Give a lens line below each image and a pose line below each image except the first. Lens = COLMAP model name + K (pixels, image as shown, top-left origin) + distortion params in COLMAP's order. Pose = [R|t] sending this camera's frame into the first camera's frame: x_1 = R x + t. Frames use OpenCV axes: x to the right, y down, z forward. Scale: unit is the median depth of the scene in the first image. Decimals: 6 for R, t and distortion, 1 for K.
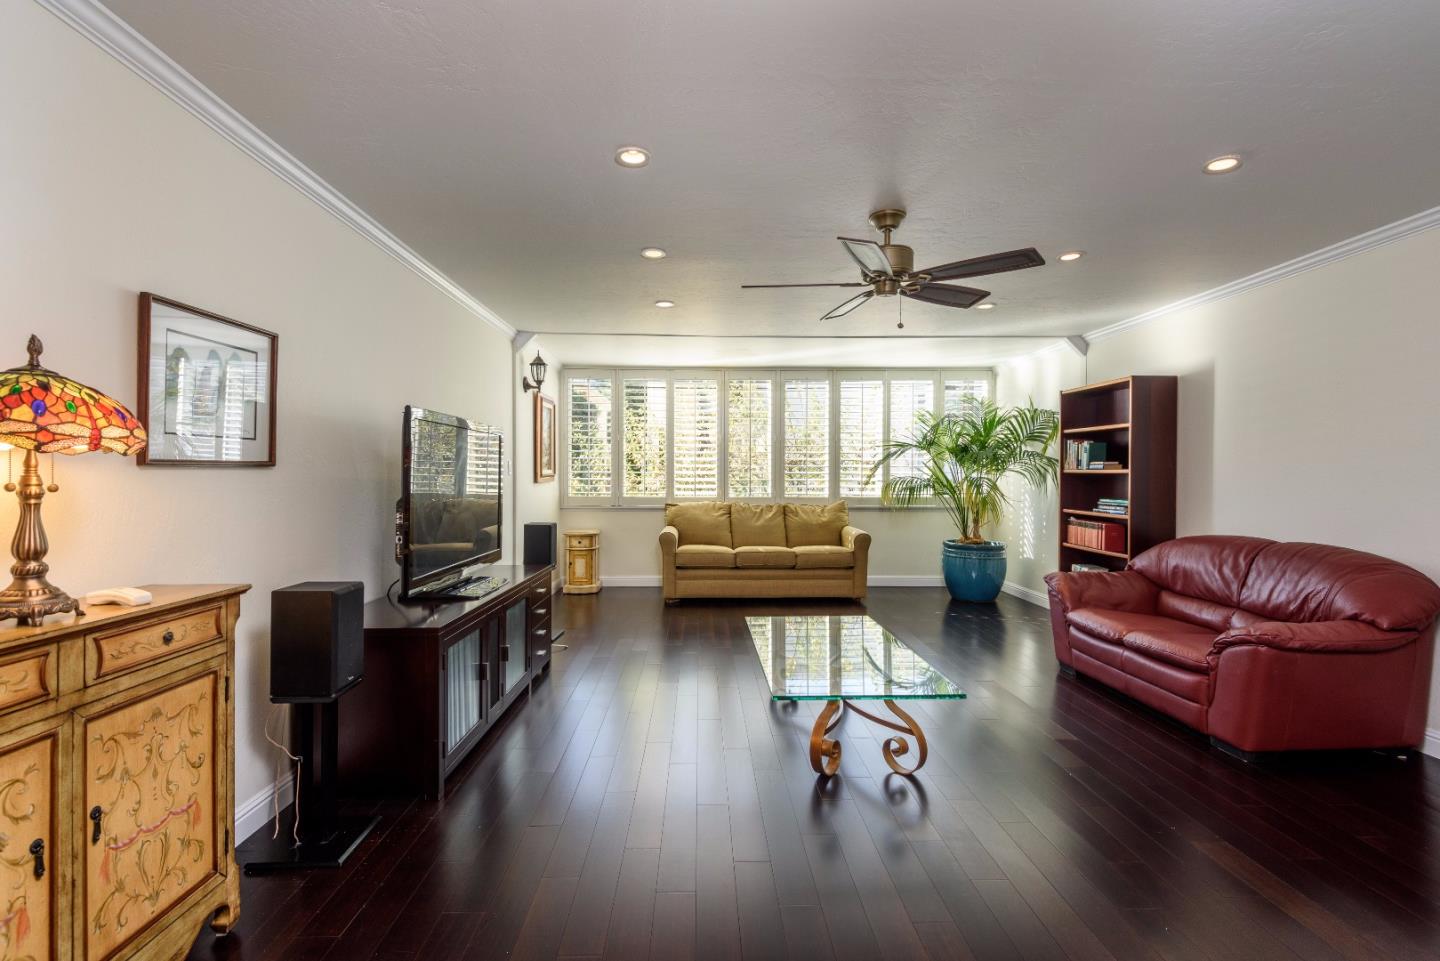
lens RADIAL K [[678.1, 0, 718.9], [0, 678.1, 474.0], [0, 0, 1]] dist [-0.002691, -0.000331]
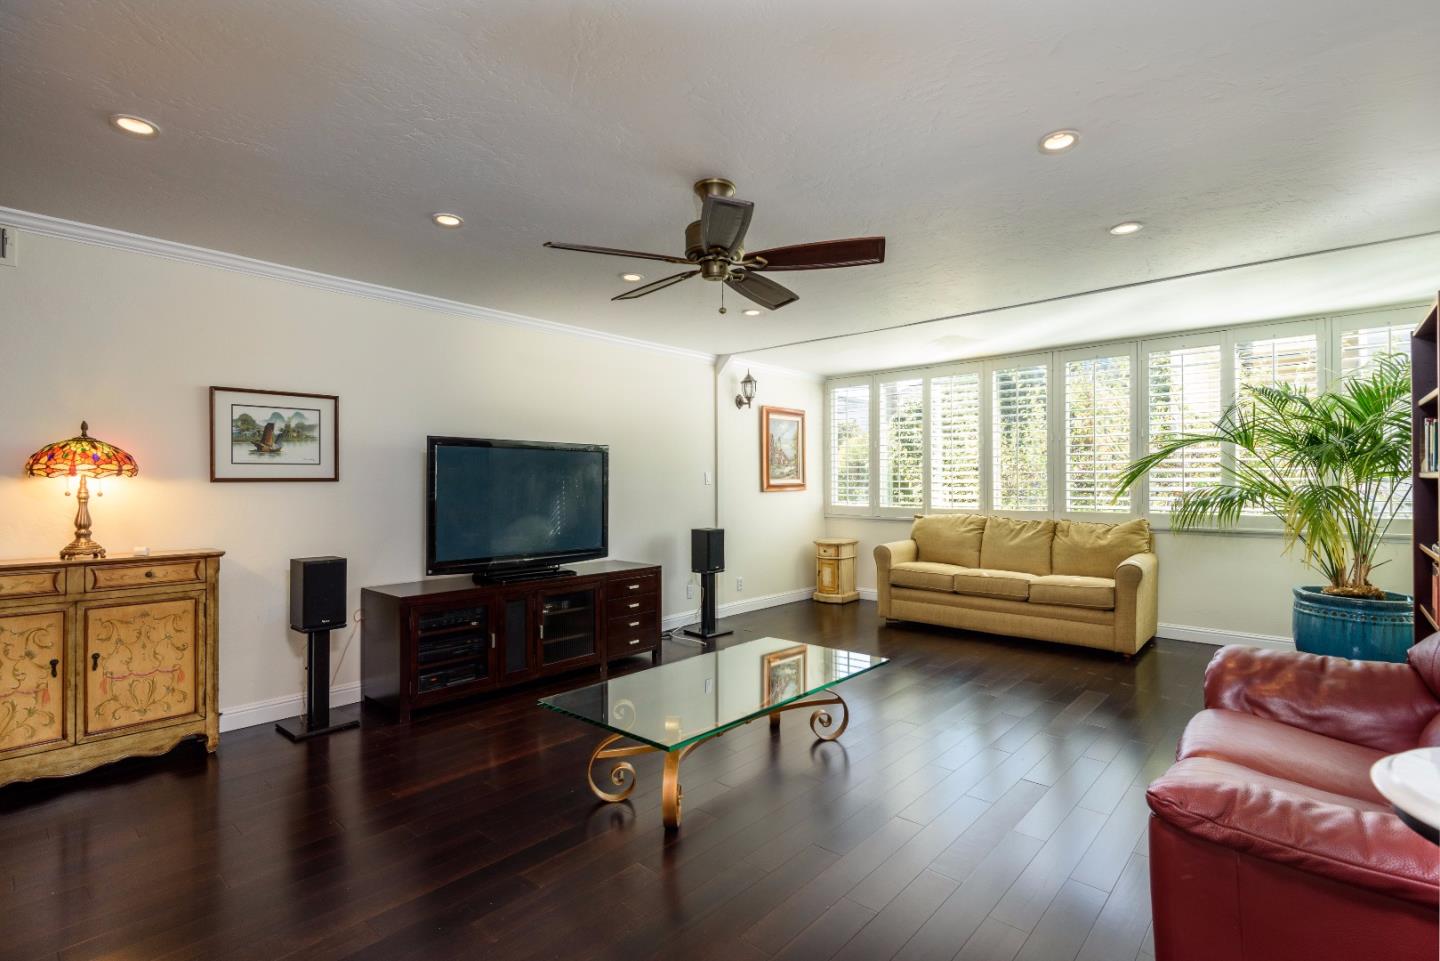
lens RADIAL K [[672.9, 0, 720.0], [0, 672.9, 480.5], [0, 0, 1]] dist [0.044382, -0.022220]
pose [[0.715965, -0.007687, -0.698094, 1.088527], [0.005676, 0.999970, -0.005190, 0.000270], [0.698113, -0.000247, 0.715988, 0.492933]]
